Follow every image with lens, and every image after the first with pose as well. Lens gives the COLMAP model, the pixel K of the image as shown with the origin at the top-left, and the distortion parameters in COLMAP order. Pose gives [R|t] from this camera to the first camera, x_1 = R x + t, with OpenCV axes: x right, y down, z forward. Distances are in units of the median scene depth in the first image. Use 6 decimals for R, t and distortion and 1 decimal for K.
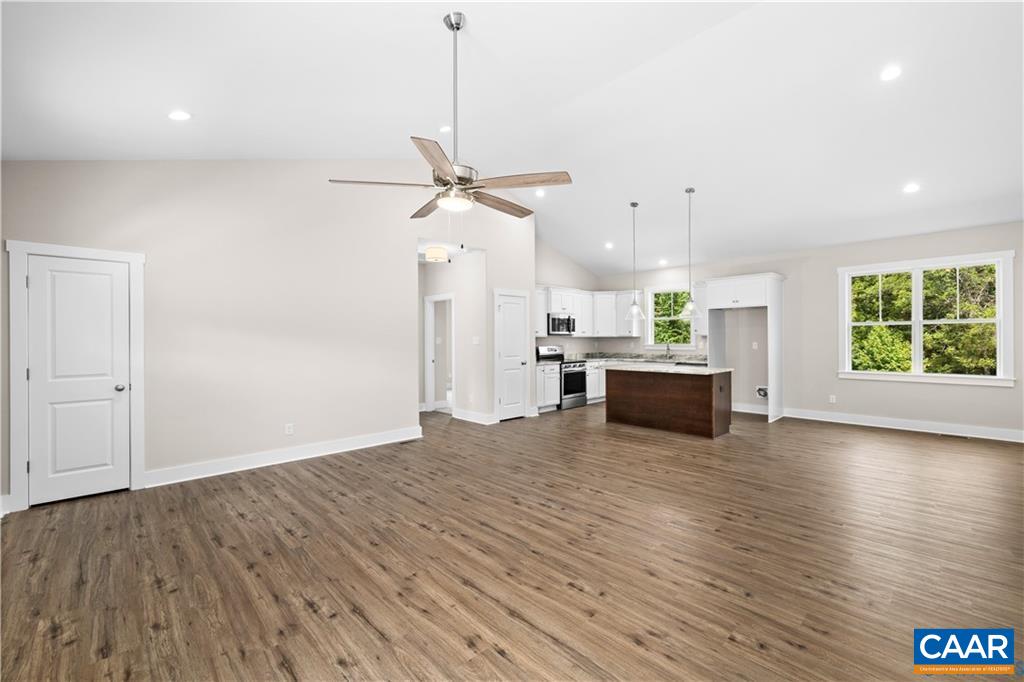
lens RADIAL K [[429.5, 0, 509.8], [0, 429.5, 339.9], [0, 0, 1]] dist [0.004084, 0.000125]
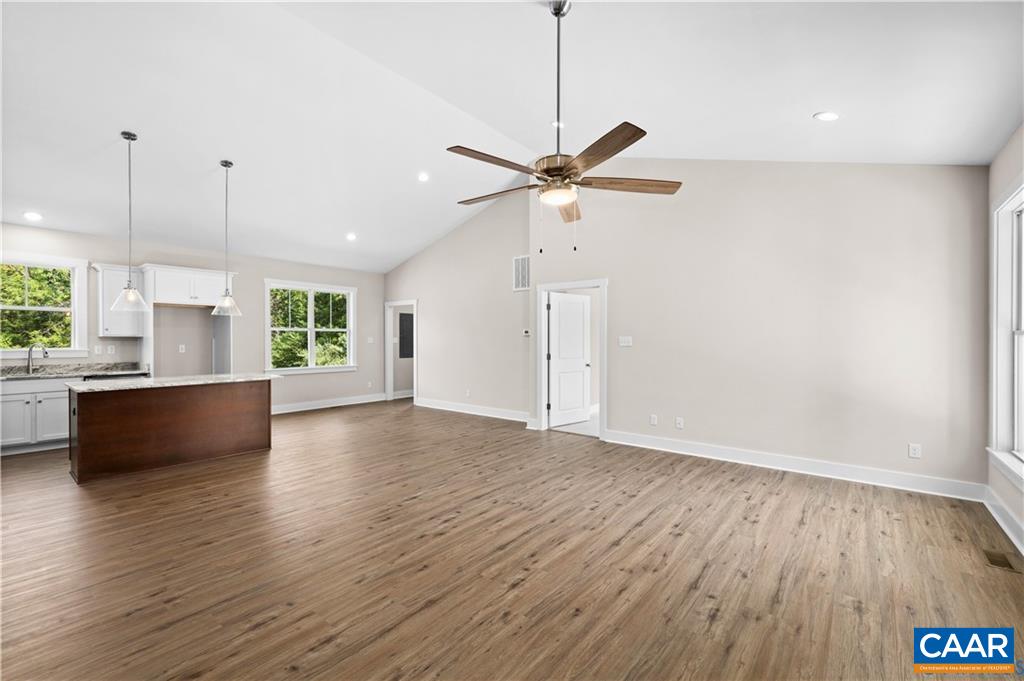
lens RADIAL K [[429.2, 0, 509.6], [0, 429.2, 343.6], [0, 0, 1]] dist [0.003252, 0.000243]
pose [[-0.131697, -0.001289, 0.991289, -0.862282], [0.001054, 0.999998, 0.001440, 0.005165], [-0.991290, 0.001235, -0.131695, 1.006593]]
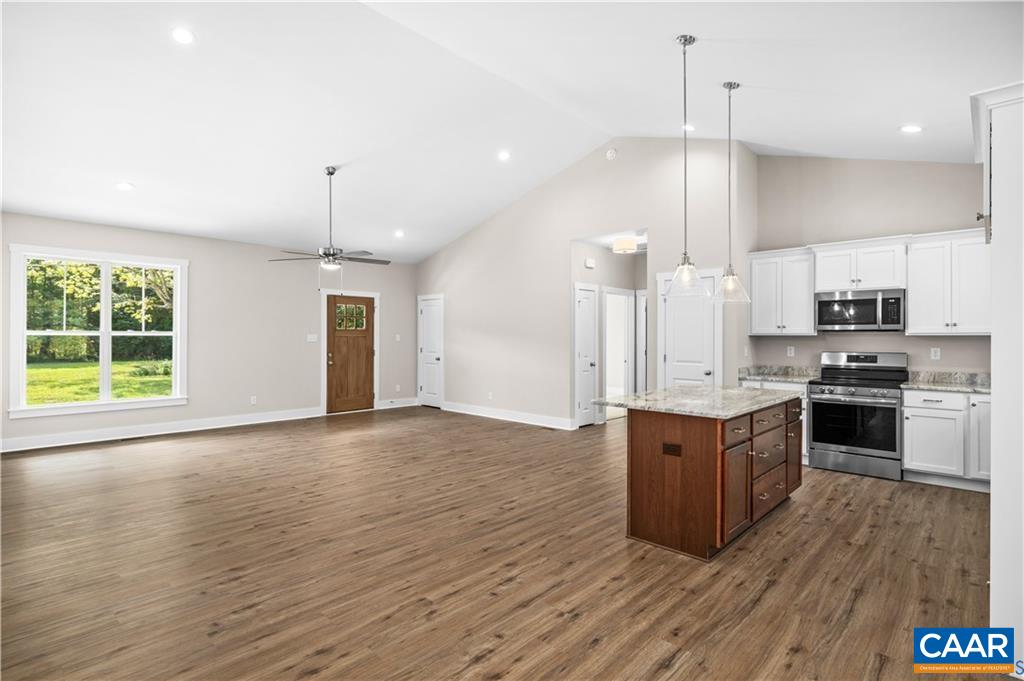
lens RADIAL K [[499.8, 0, 511.3], [0, 499.8, 337.4], [0, 0, 1]] dist [-0.001592, -0.000019]
pose [[0.055191, 0.006145, -0.998457, 1.752990], [-0.005465, 0.999968, 0.005852, -0.013699], [0.998461, 0.005133, 0.055222, 1.370886]]
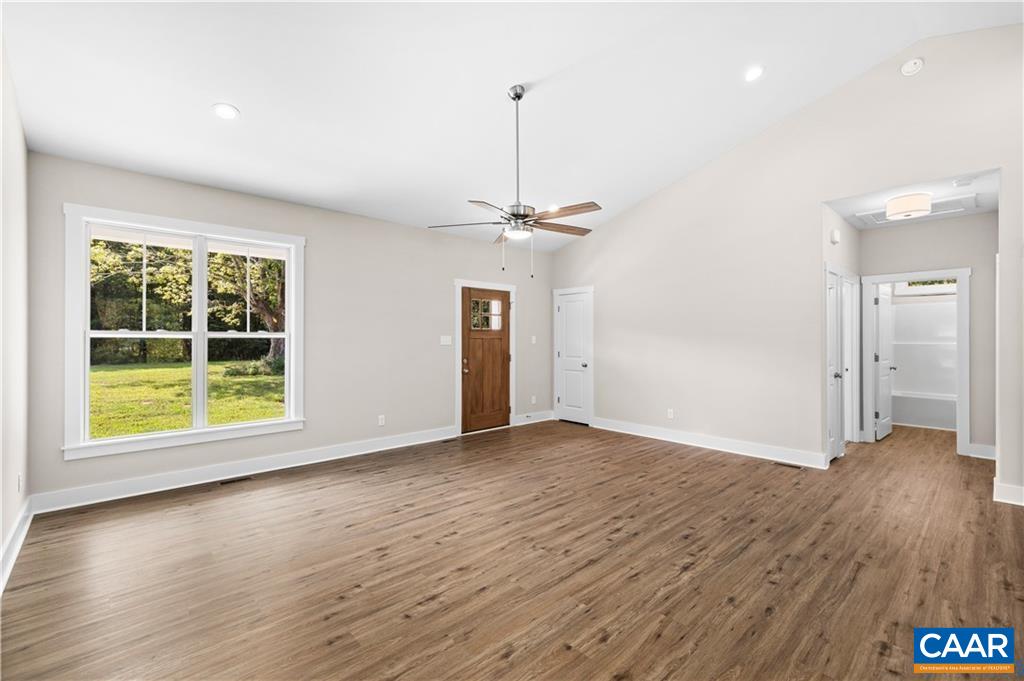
lens RADIAL K [[437.7, 0, 511.4], [0, 437.7, 338.1], [0, 0, 1]] dist [0.007534, 0.000195]
pose [[-0.009109, 0.004253, -0.999949, 0.980373], [-0.001864, 0.999989, 0.004270, -0.006987], [0.999957, 0.001903, -0.009101, 0.808772]]
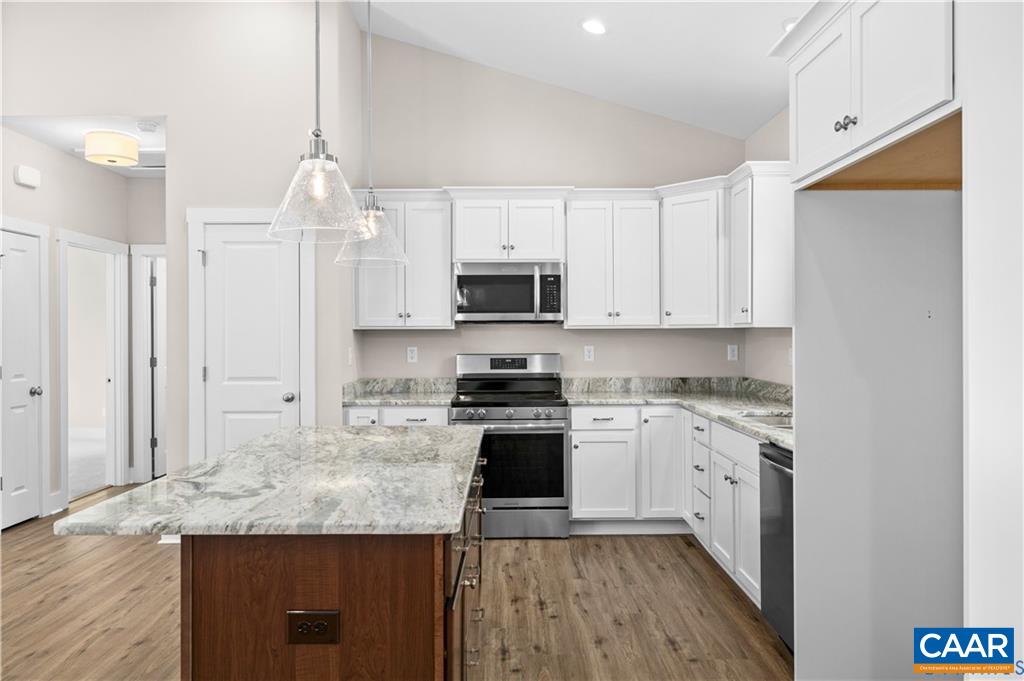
lens RADIAL K [[710.9, 0, 511.4], [0, 710.9, 333.8], [0, 0, 1]] dist [0.000956, 0.000643]
pose [[0.730226, 0.003439, -0.683197, 1.290928], [-0.002402, 0.999994, 0.002467, -0.010310], [0.683202, -0.000161, 0.730230, 1.449848]]
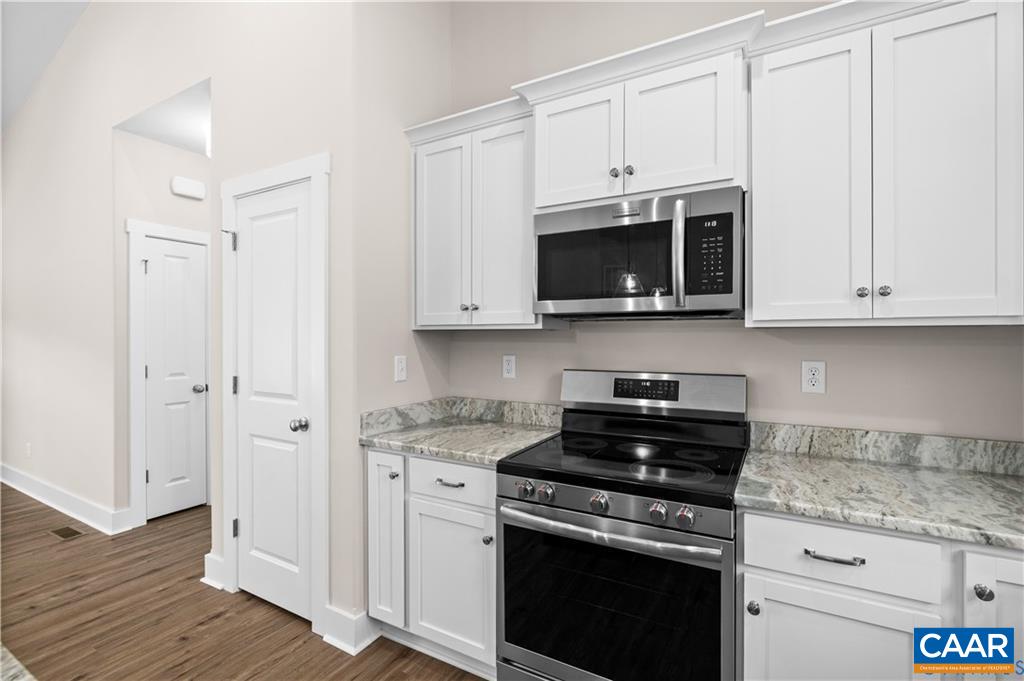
lens RADIAL K [[481.7, 0, 504.5], [0, 481.7, 339.7], [0, 0, 1]] dist [-0.005309, -0.000051]
pose [[0.285381, 0.010647, -0.958355, 0.761031], [-0.006049, 0.999938, 0.009308, -0.007828], [0.958395, 0.003141, 0.285428, 2.225893]]
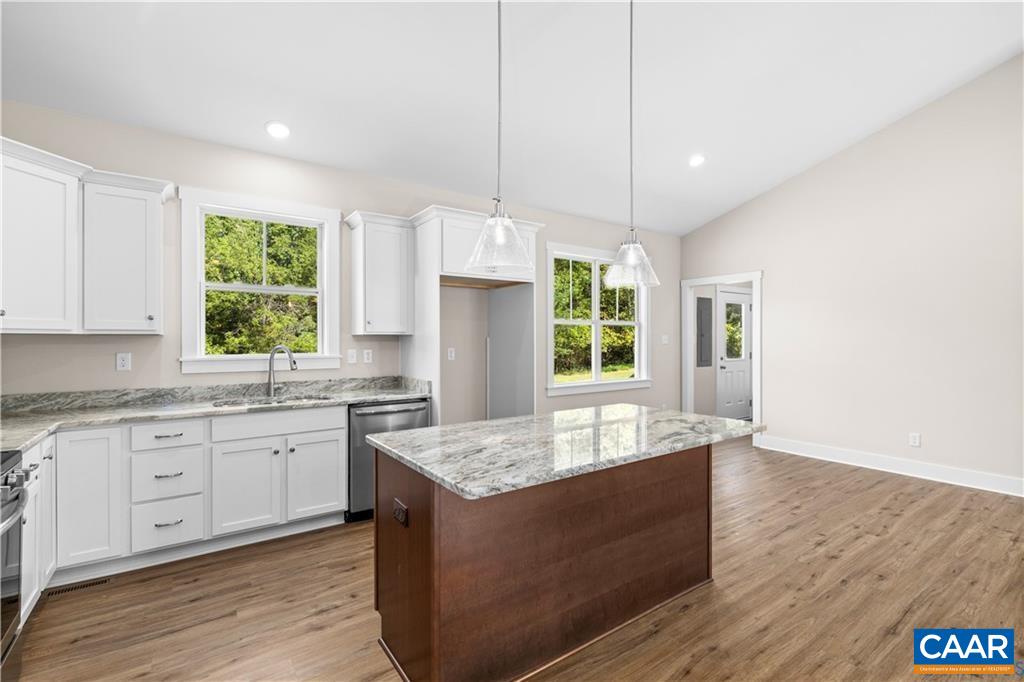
lens RADIAL K [[458.9, 0, 512.0], [0, 458.9, 341.0], [0, 0, 1]] dist [0.002558, 0.000454]
pose [[0.139333, 0.002489, 0.990242, 0.000715], [0.003266, 0.999990, -0.002973, -0.002361], [-0.990240, 0.003648, 0.139324, 1.870172]]
